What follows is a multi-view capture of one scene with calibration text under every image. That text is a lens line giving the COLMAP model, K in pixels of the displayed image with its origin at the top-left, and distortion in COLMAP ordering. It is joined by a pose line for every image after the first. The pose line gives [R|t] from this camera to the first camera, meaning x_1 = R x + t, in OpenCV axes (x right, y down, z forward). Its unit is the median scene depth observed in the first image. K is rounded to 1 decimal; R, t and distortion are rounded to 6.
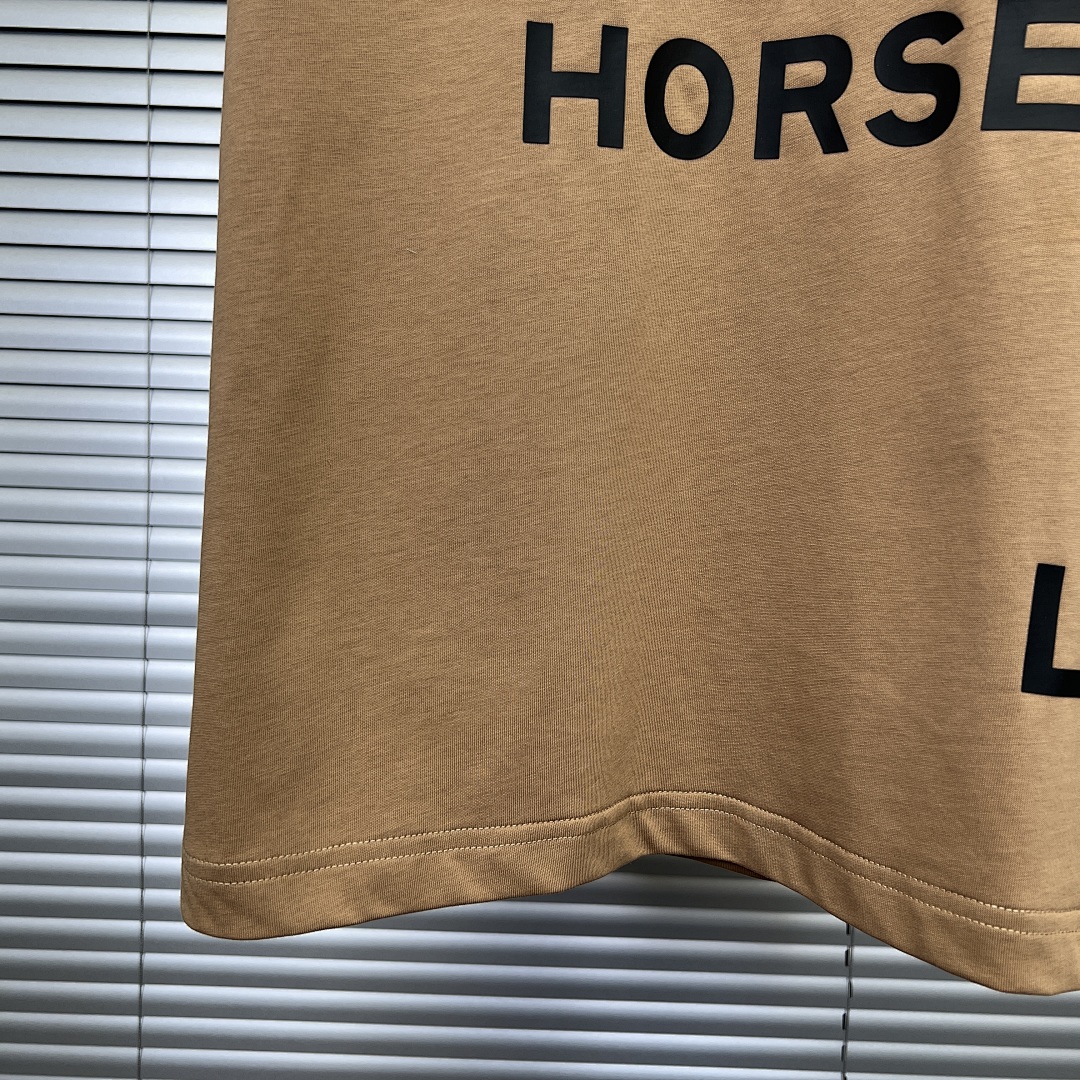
lens RADIAL K [[1104.5, 0, 514.6], [0, 1104.5, 545.0], [0, 0, 1]] dist [0.018056, -0.027702]
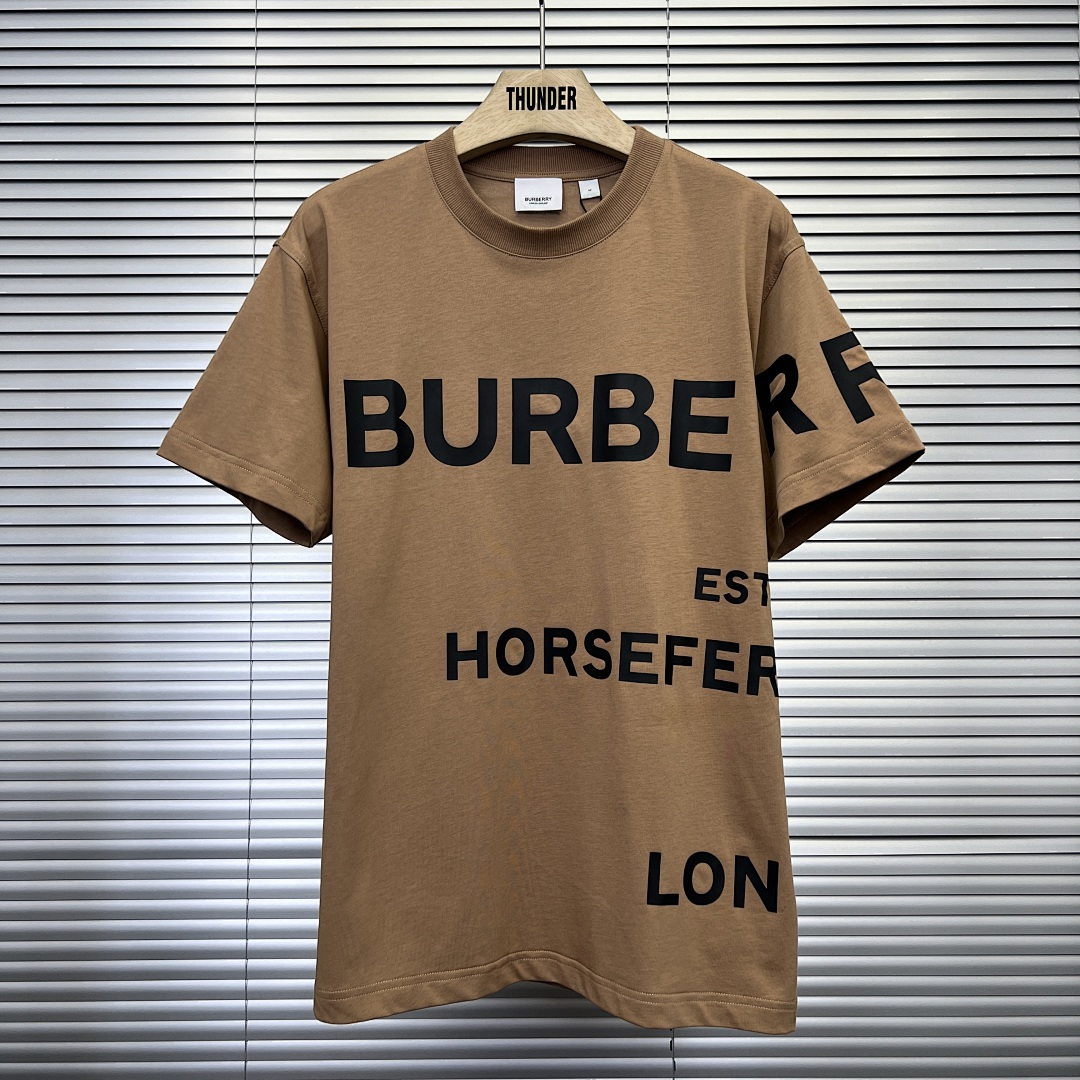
lens RADIAL K [[1073.5, 0, 526.5], [0, 1073.5, 543.1], [0, 0, 1]] dist [0.201300, -0.669058]
pose [[0.998805, -0.045335, 0.018236, 0.154402], [0.047369, 0.989922, -0.133455, -0.332446], [-0.012002, 0.134159, 0.990887, -1.433899]]
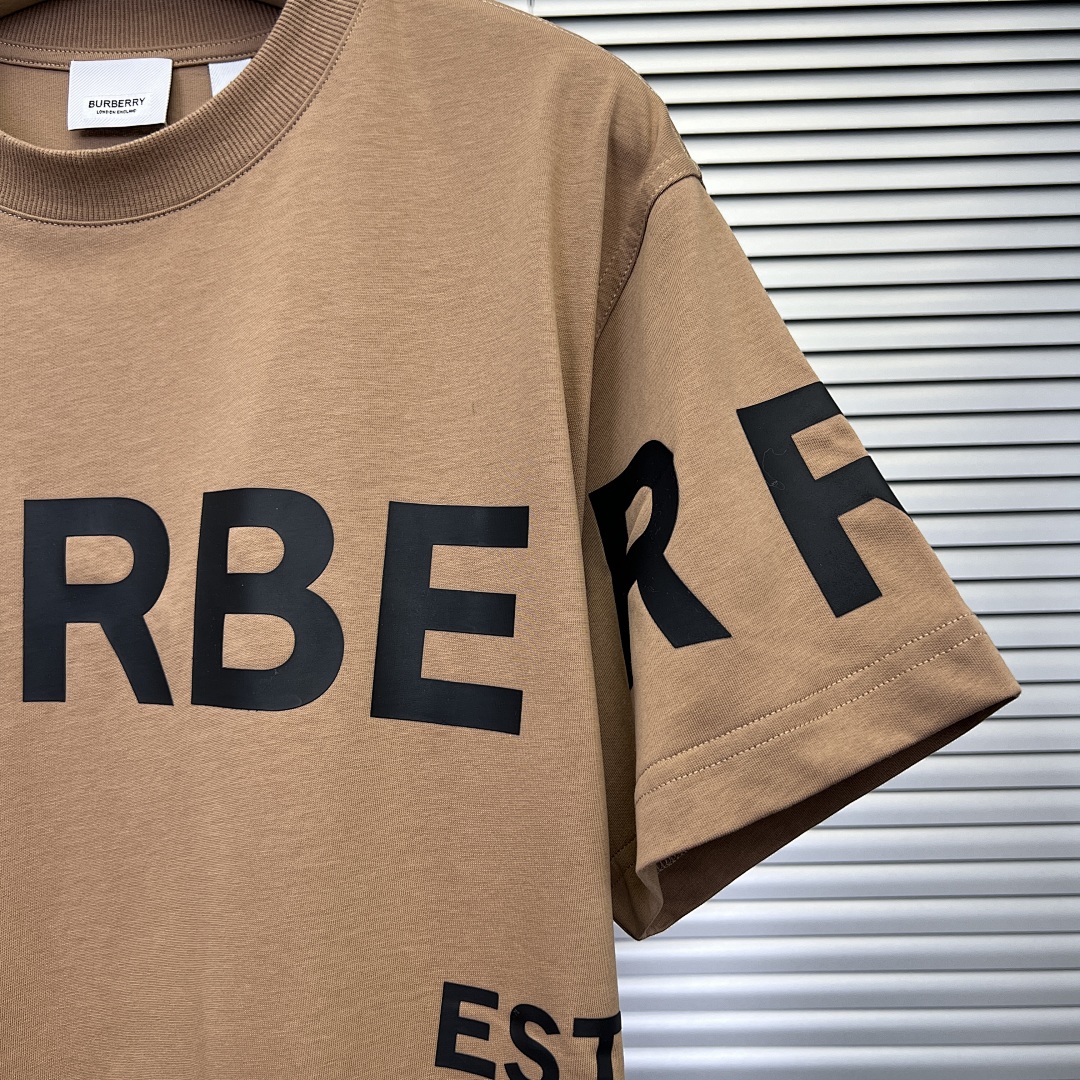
lens RADIAL K [[1104.5, 0, 514.6], [0, 1104.5, 545.0], [0, 0, 1]] dist [0.018056, -0.027702]
pose [[0.998366, -0.054808, -0.016179, 0.665886], [0.050498, 0.978664, -0.199163, -0.750722], [0.026749, 0.198021, 0.979833, -0.085839]]
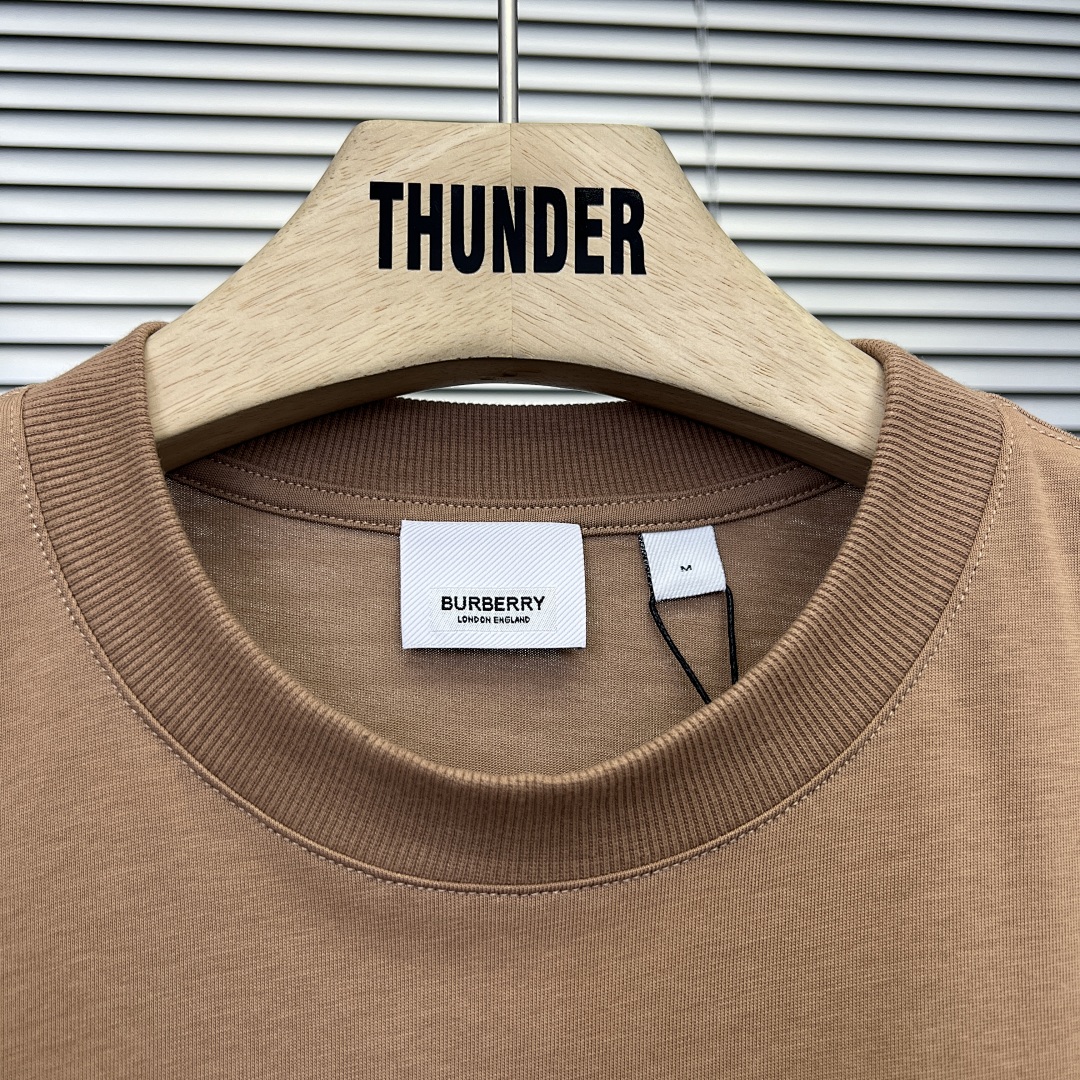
lens RADIAL K [[1104.5, 0, 514.6], [0, 1104.5, 545.0], [0, 0, 1]] dist [0.018056, -0.027702]
pose [[0.992176, -0.034075, 0.120103, 0.199300], [0.067007, 0.957068, -0.282013, -1.294532], [-0.105337, 0.287854, 0.951863, 0.305865]]
